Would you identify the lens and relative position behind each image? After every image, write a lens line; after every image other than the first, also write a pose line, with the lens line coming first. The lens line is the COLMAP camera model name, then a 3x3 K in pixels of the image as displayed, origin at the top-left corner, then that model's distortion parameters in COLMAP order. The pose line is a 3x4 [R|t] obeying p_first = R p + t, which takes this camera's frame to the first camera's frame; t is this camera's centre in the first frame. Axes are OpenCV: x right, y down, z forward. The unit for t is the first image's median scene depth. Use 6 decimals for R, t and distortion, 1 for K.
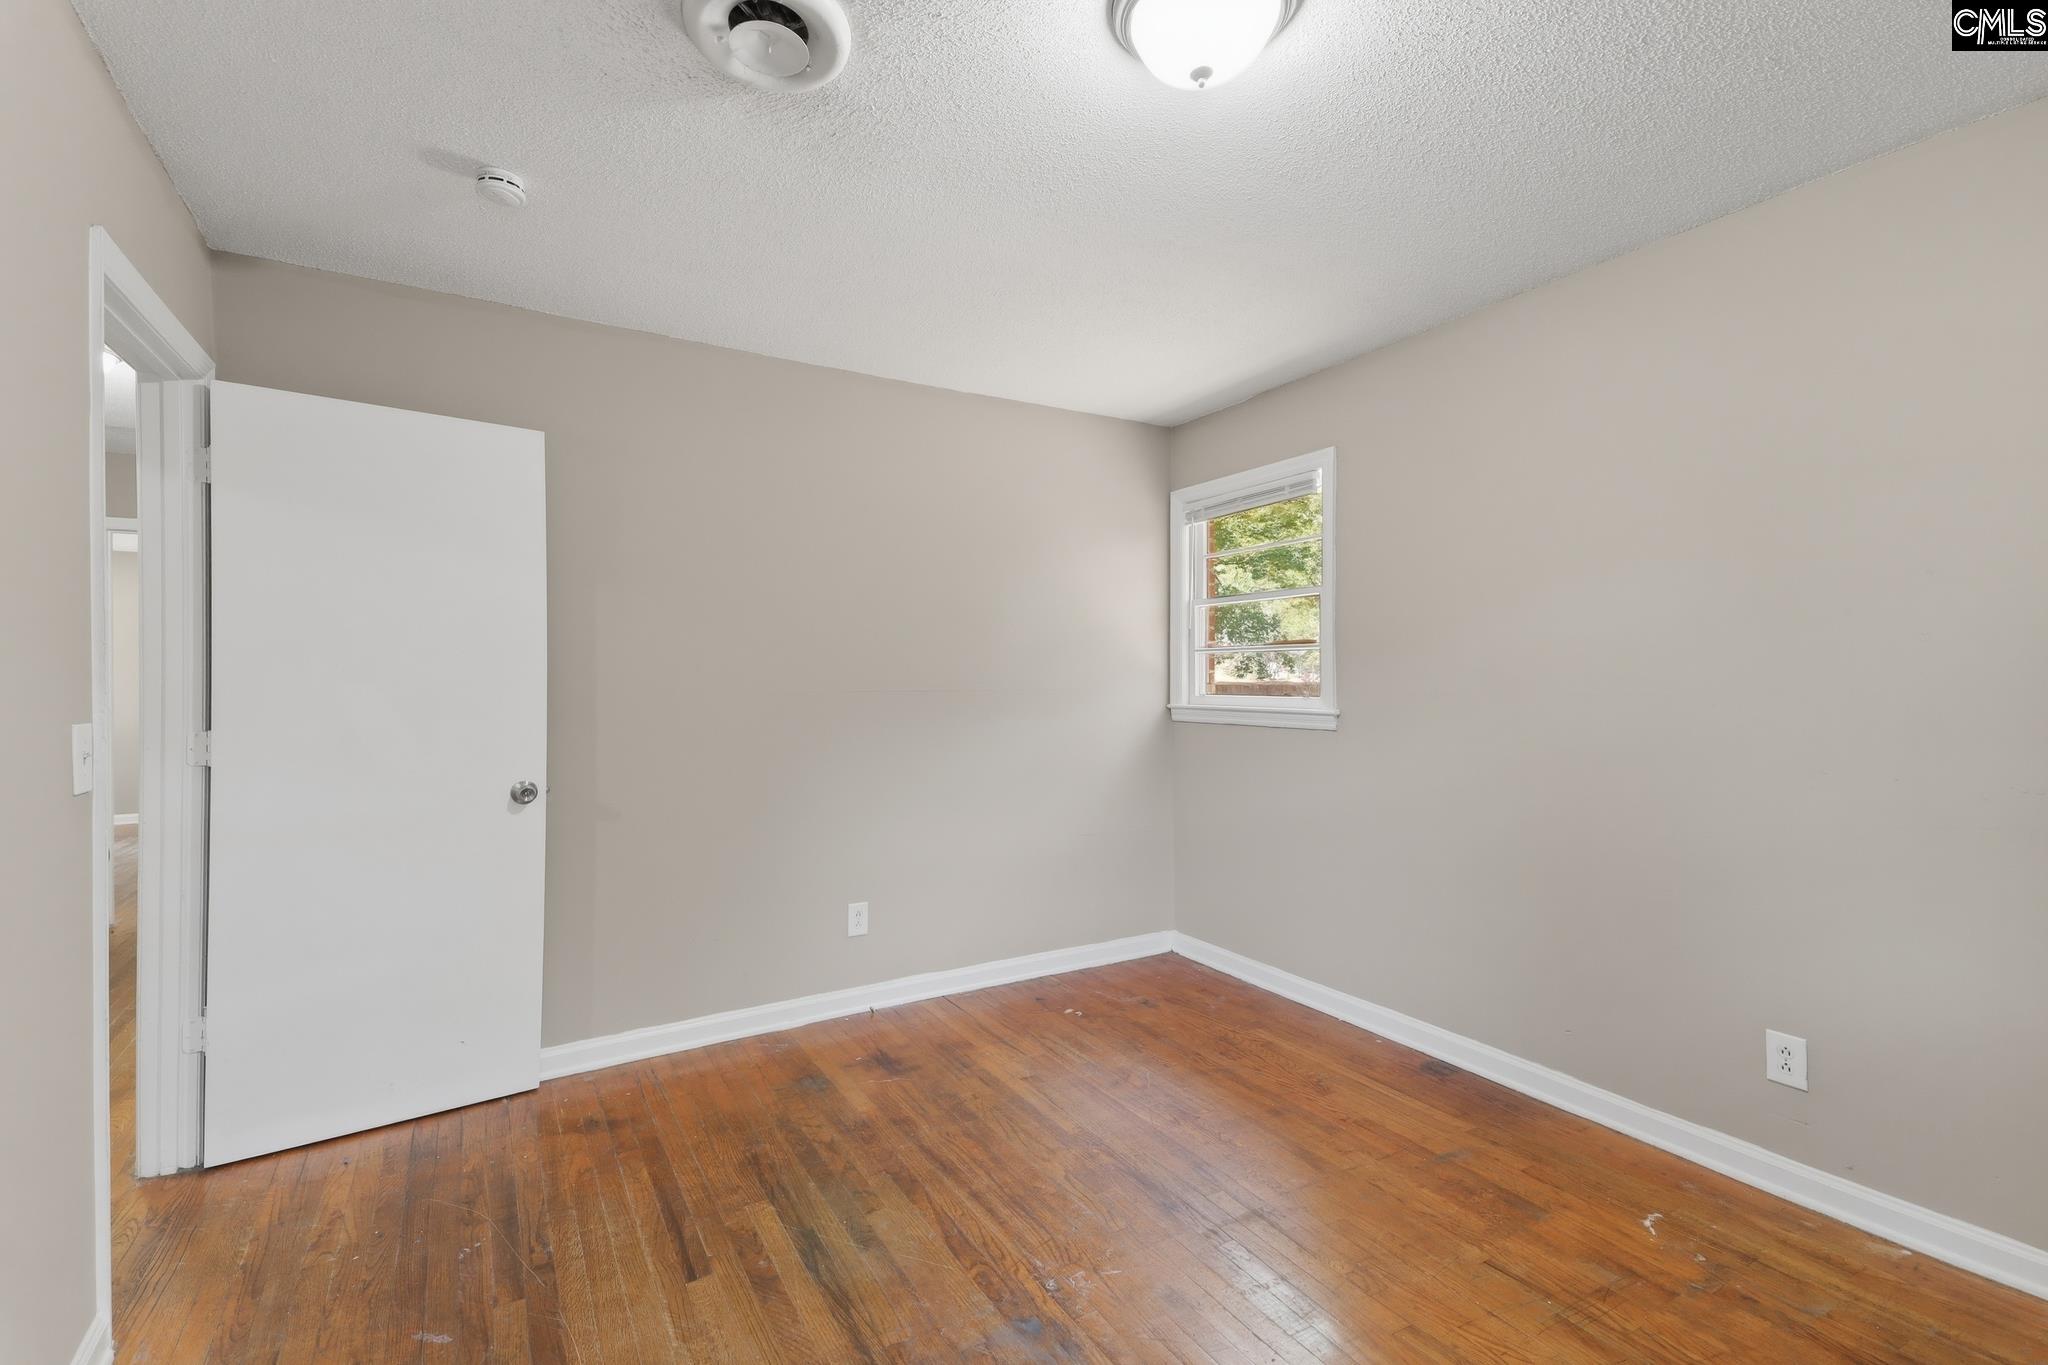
lens RADIAL K [[906.7, 0, 1016.4], [0, 906.7, 681.0], [0, 0, 1]] dist [0.051765, -0.007973]
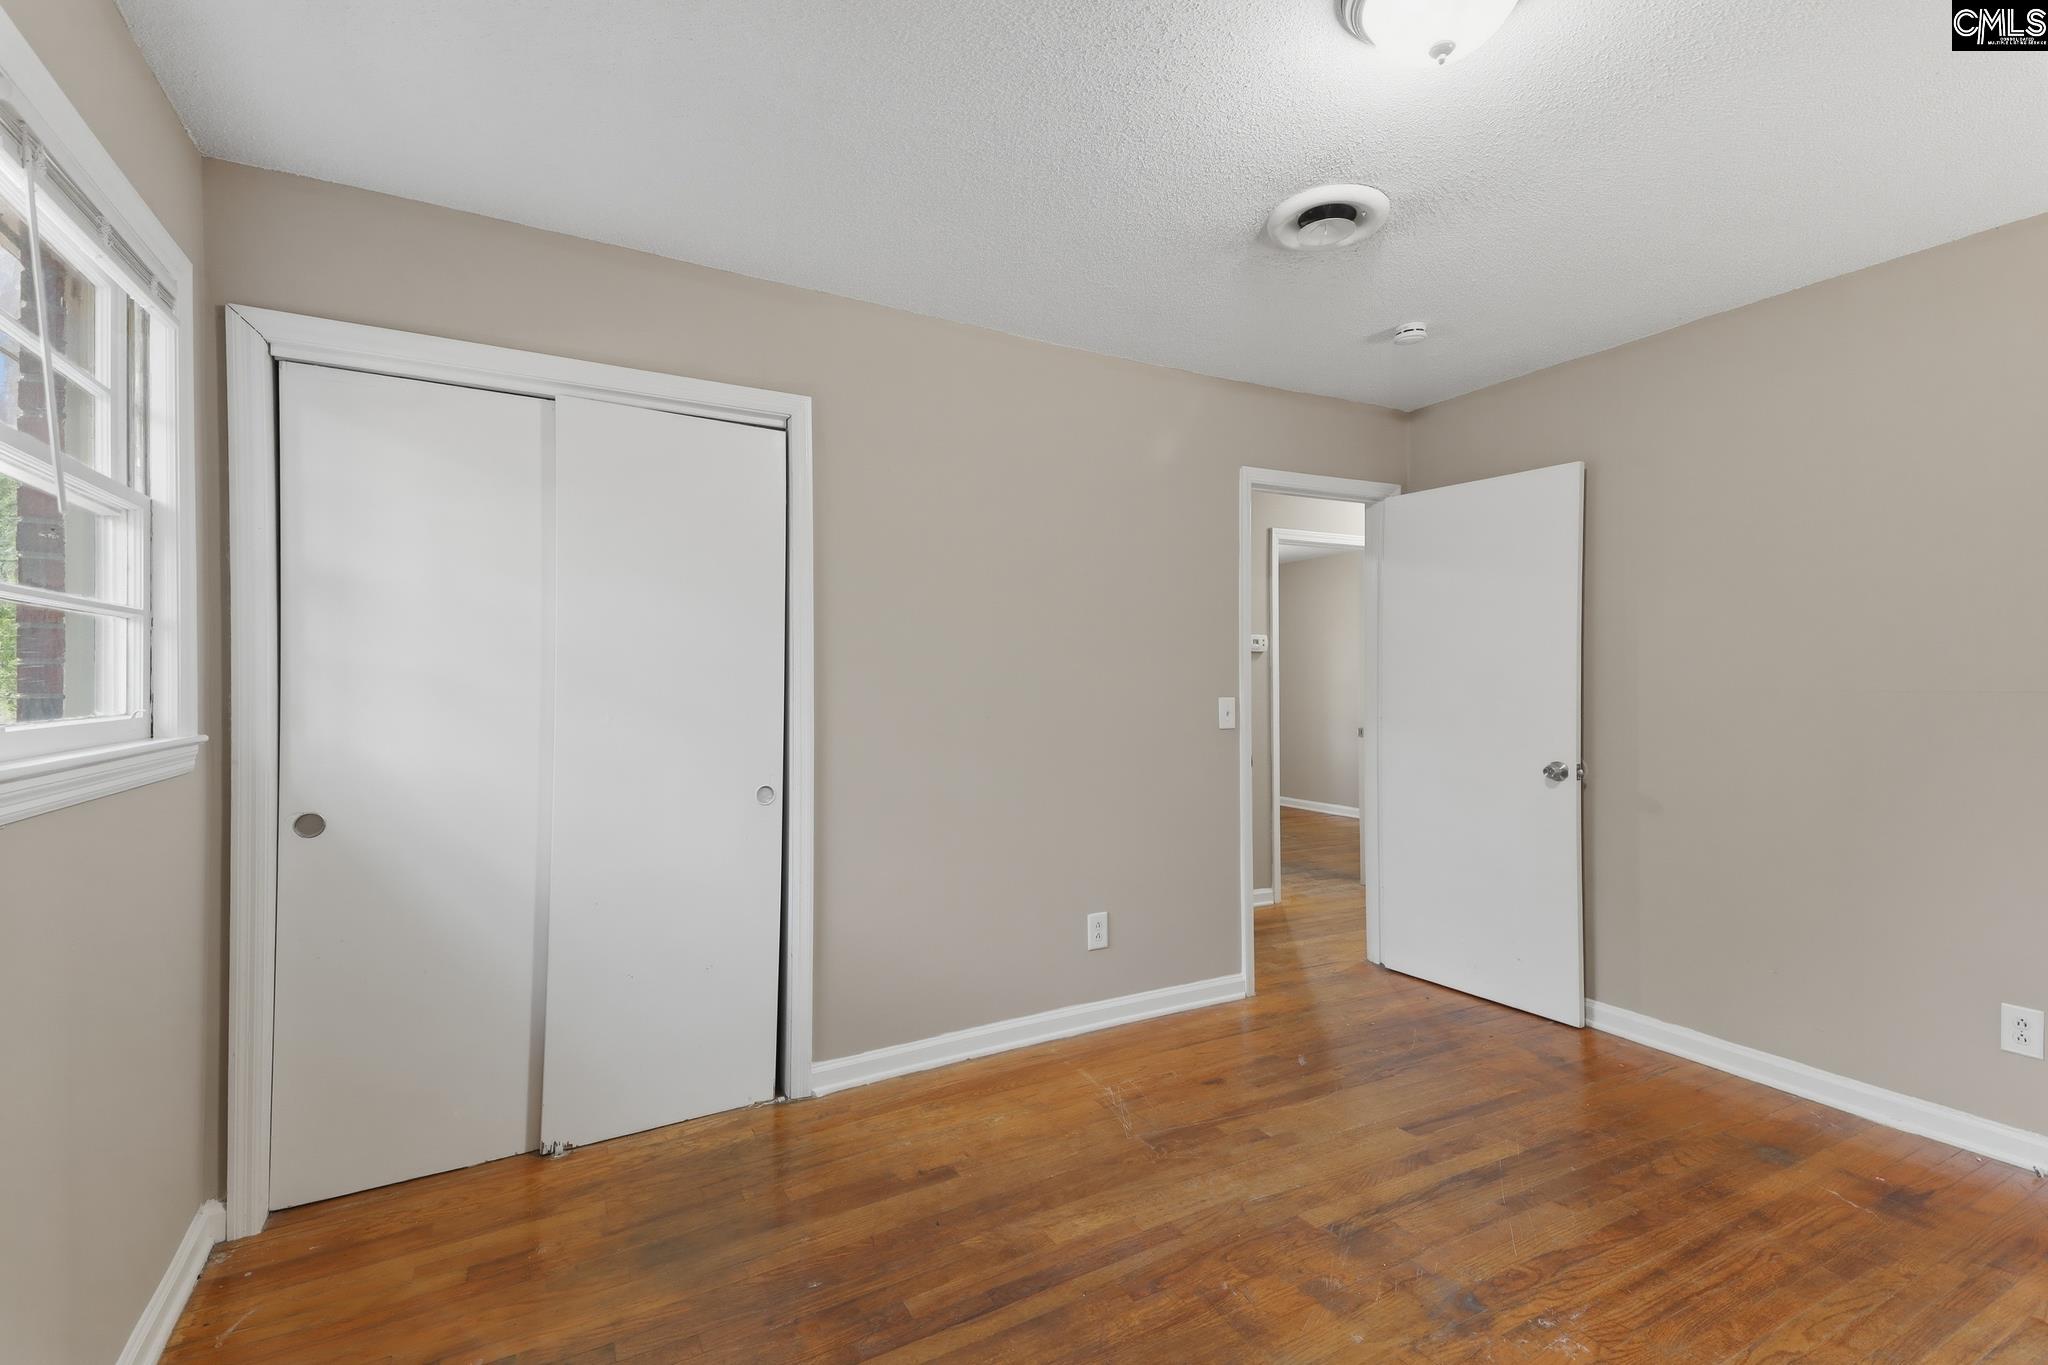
lens RADIAL K [[906.7, 0, 1015.6], [0, 906.7, 675.0], [0, 0, 1]] dist [0.051765, -0.007973]
pose [[-0.018398, 0.002720, -0.999827, 0.733445], [-0.004215, 0.999987, 0.002798, -0.003496], [0.999822, 0.004266, -0.018387, 0.351922]]
